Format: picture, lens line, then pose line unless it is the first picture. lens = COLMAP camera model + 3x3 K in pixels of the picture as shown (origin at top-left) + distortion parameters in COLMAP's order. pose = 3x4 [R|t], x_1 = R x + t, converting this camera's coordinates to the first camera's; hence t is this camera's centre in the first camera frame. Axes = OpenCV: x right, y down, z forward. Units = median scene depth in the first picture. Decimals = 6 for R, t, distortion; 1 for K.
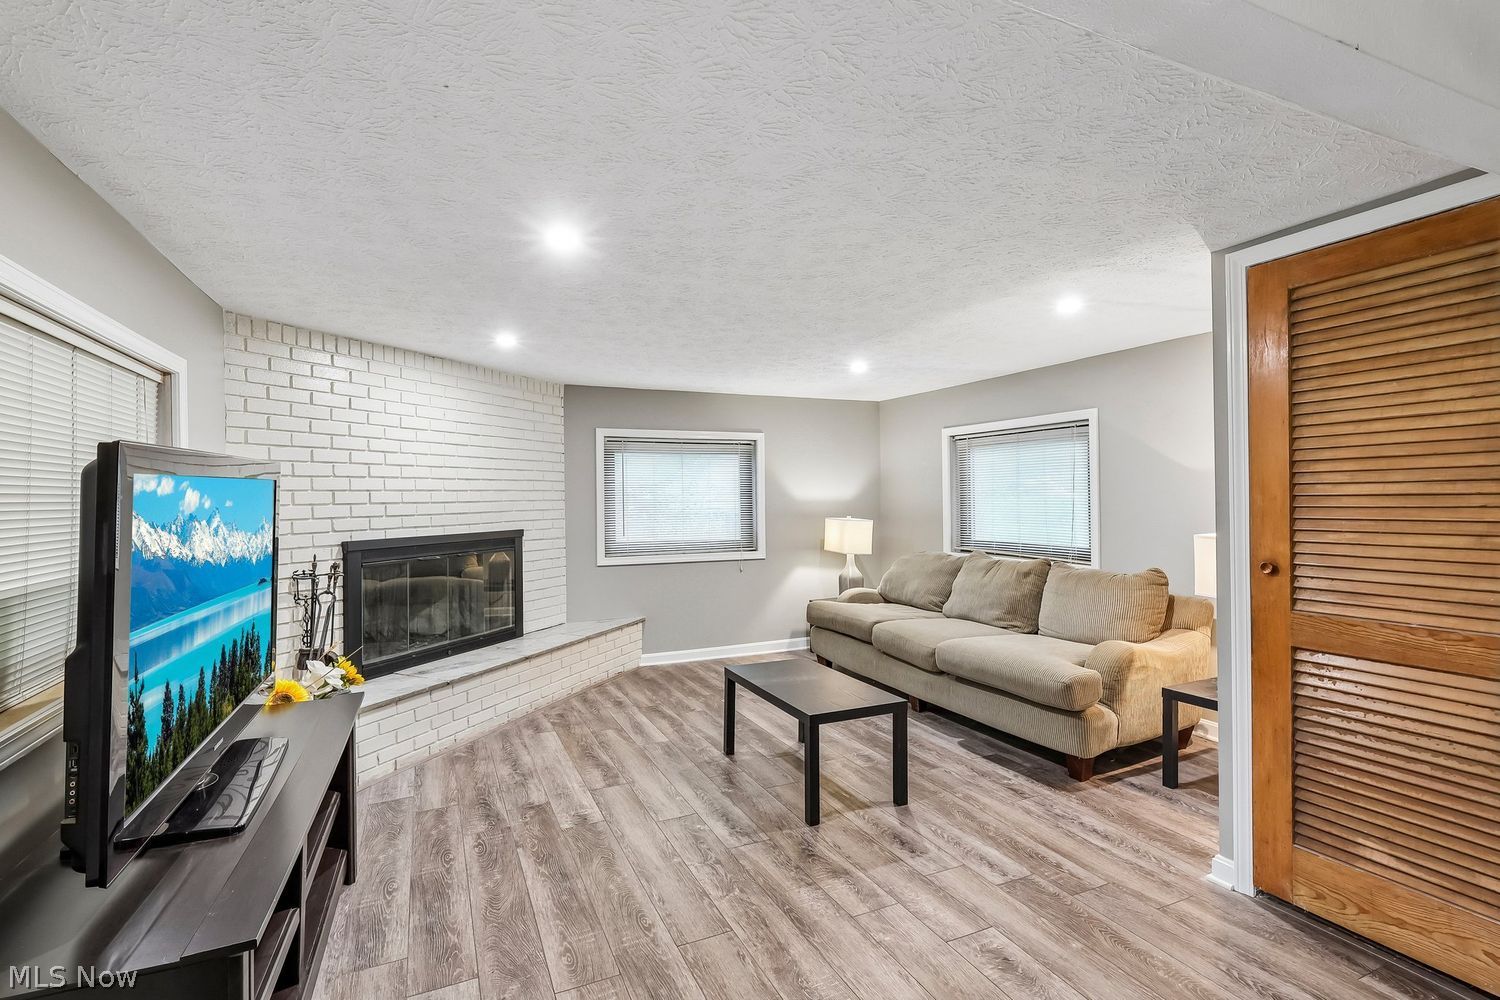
lens RADIAL K [[700.2, 0, 743.8], [0, 700.2, 499.2], [0, 0, 1]] dist [-0.006755, 0.001034]
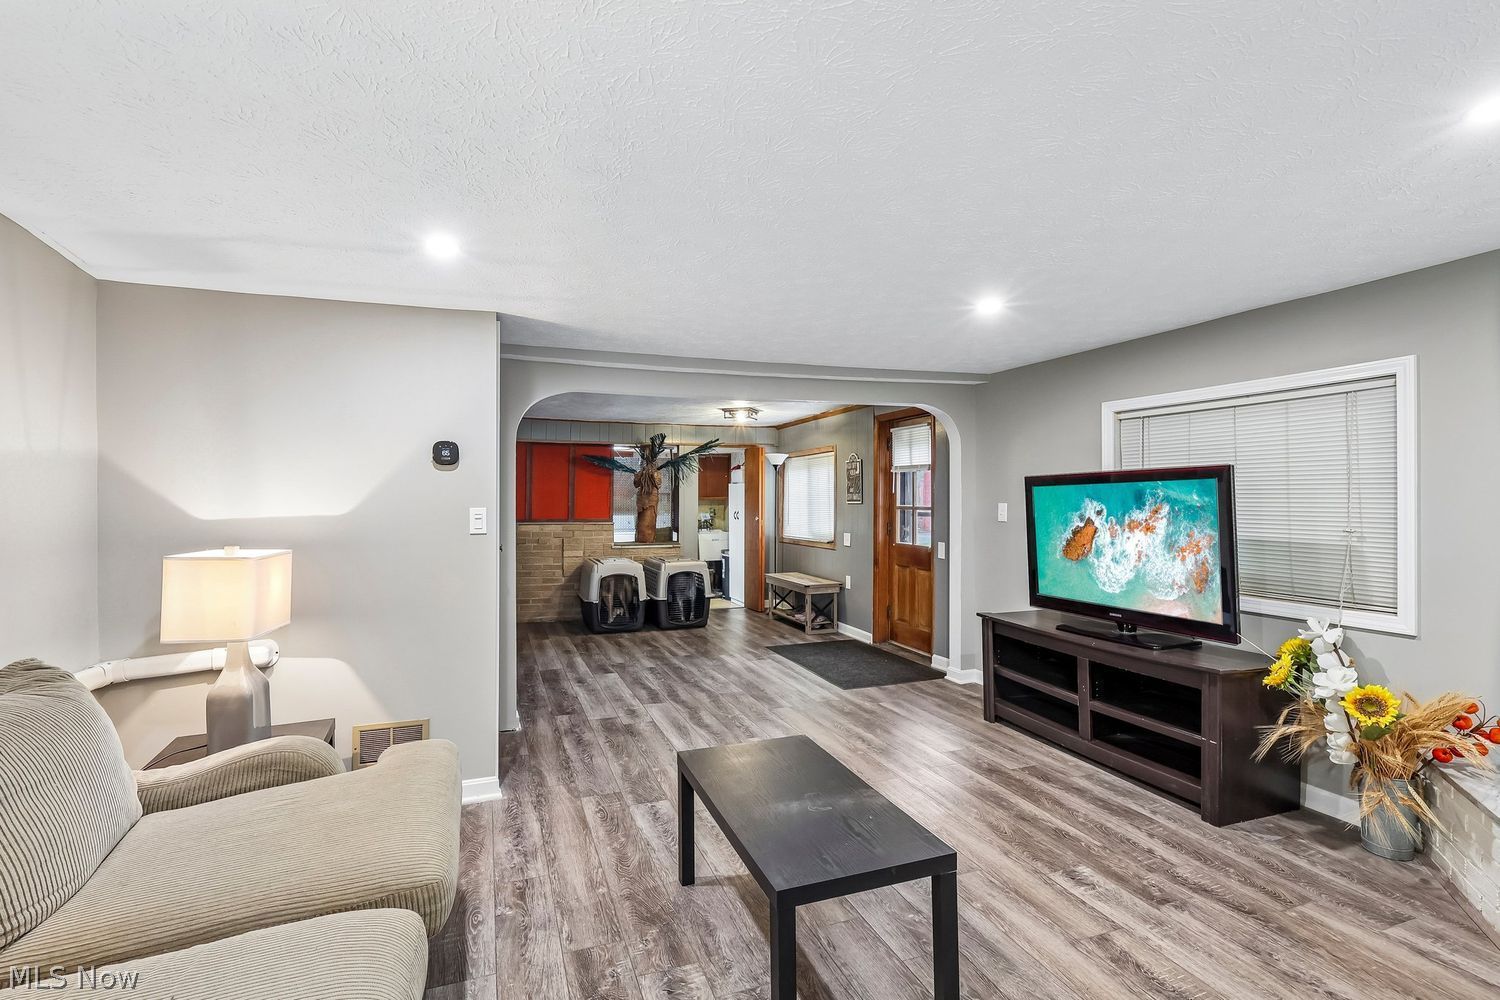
lens RADIAL K [[700.2, 0, 743.8], [0, 700.2, 499.2], [0, 0, 1]] dist [-0.006755, 0.001034]
pose [[-0.997295, 0.012973, 0.072354, 0.068355], [0.013568, 0.999878, 0.007738, -0.005295], [-0.072245, 0.008699, -0.997349, 1.282190]]
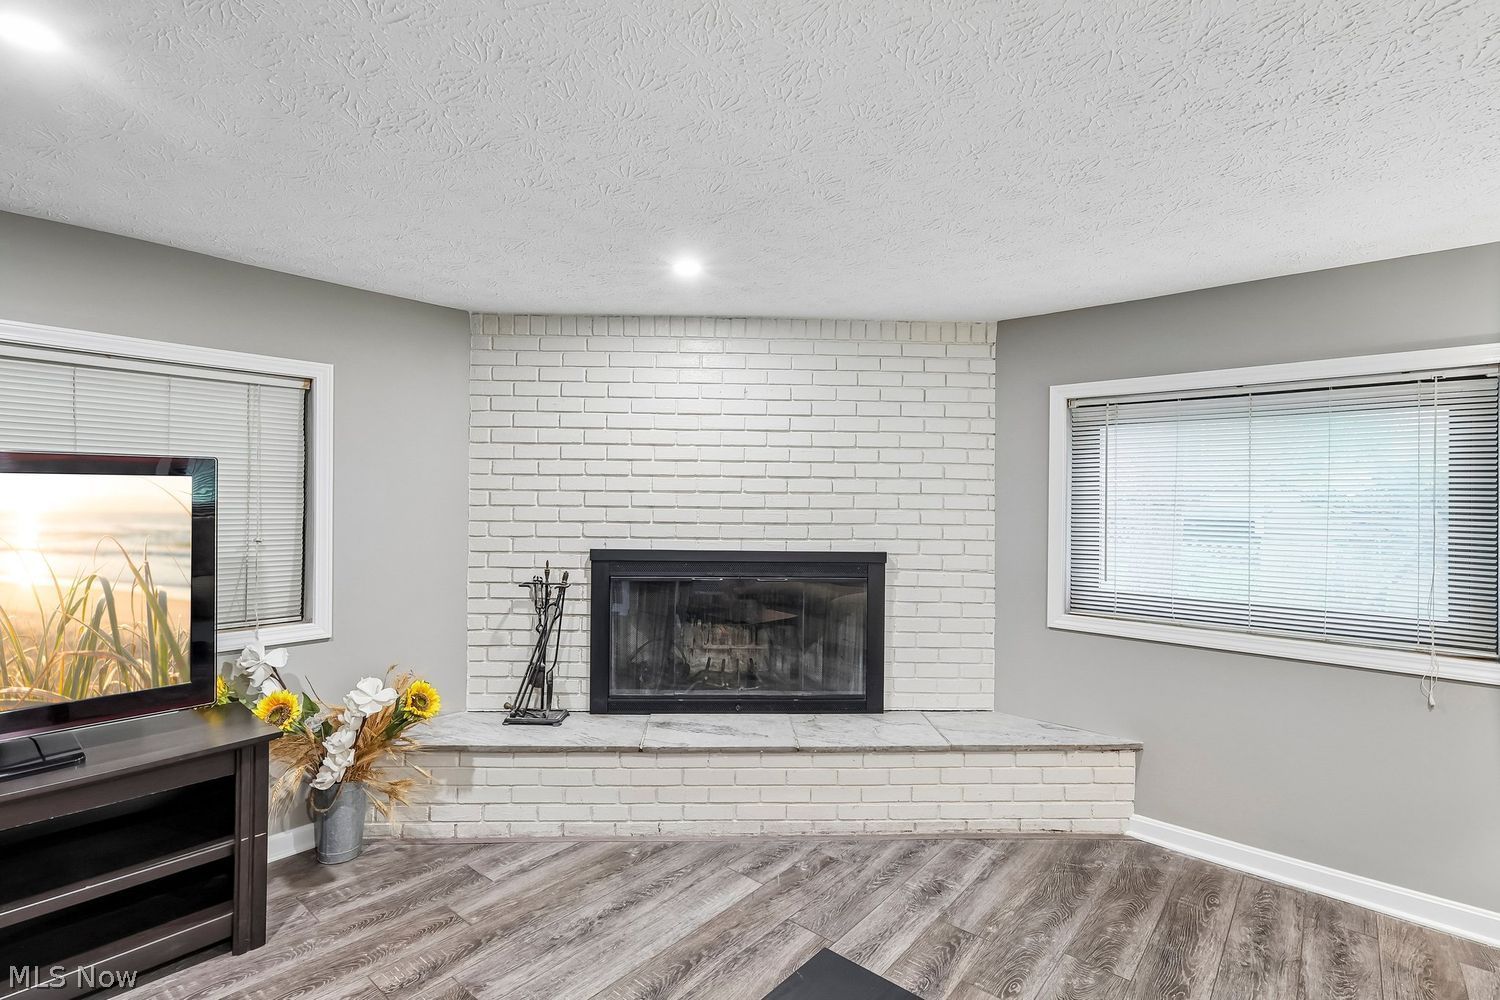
lens RADIAL K [[700.2, 0, 743.8], [0, 700.2, 499.2], [0, 0, 1]] dist [-0.006755, 0.001034]
pose [[0.422525, 0.012413, -0.906266, 0.260620], [-0.020150, 0.999788, 0.004300, -0.008196], [0.906127, 0.016444, 0.422685, 0.685787]]
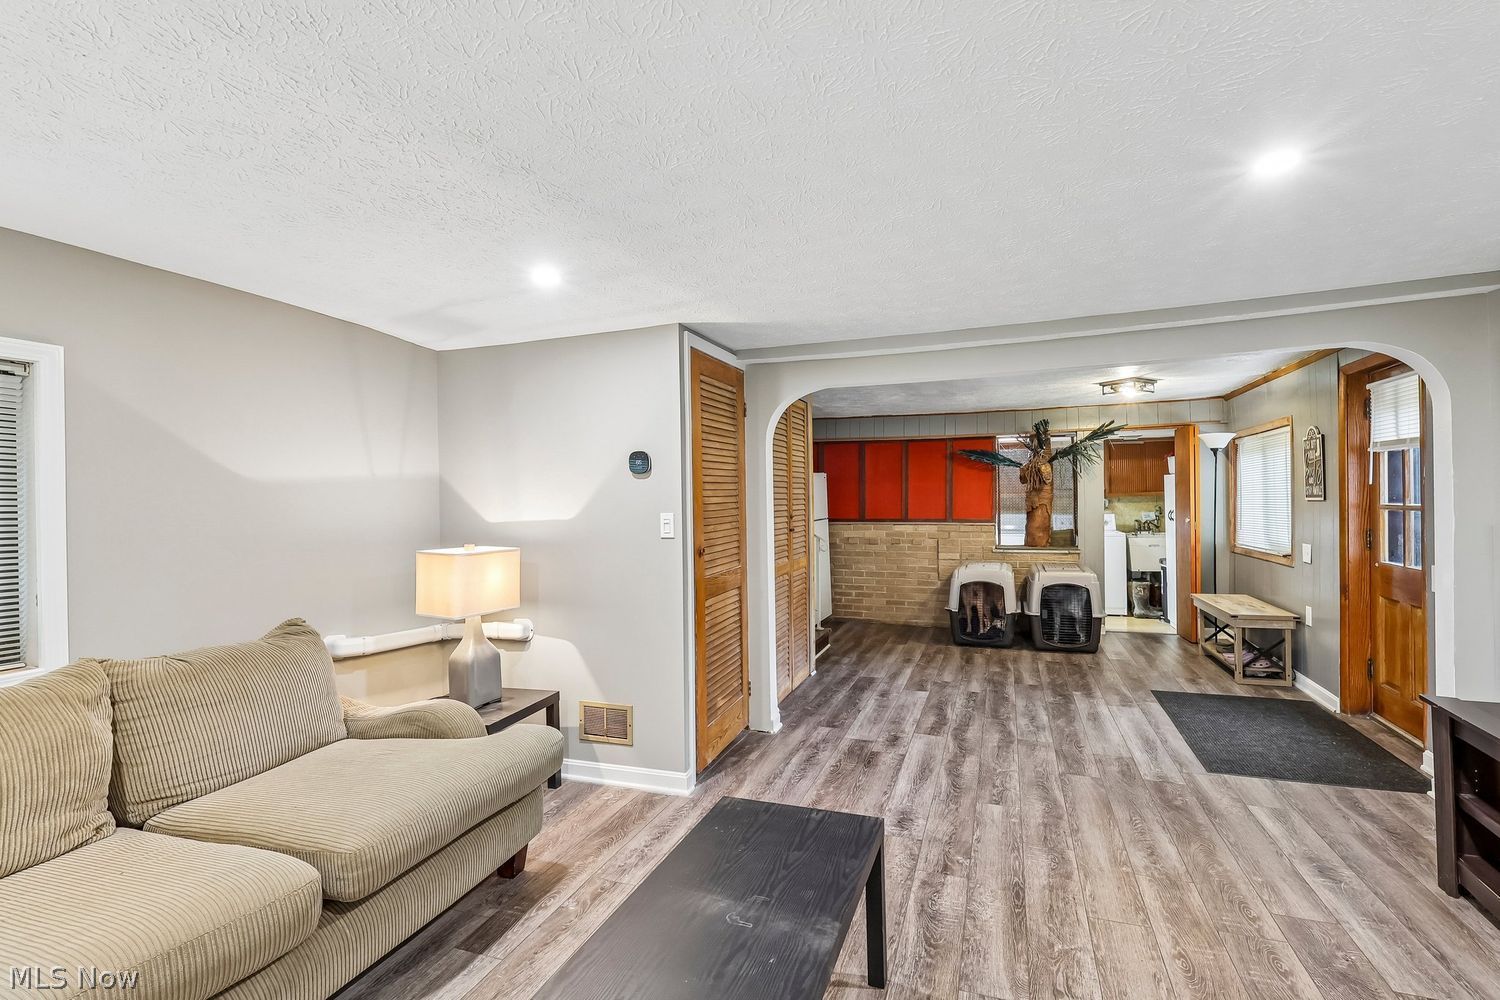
lens RADIAL K [[699.1, 0, 742.8], [0, 699.1, 498.8], [0, 0, 1]] dist [-0.002332, 0.000048]
pose [[-0.708099, 0.022823, 0.705744, -0.201762], [0.029776, 0.999554, -0.002449, -0.005708], [-0.705485, 0.019281, -0.708462, 1.056205]]
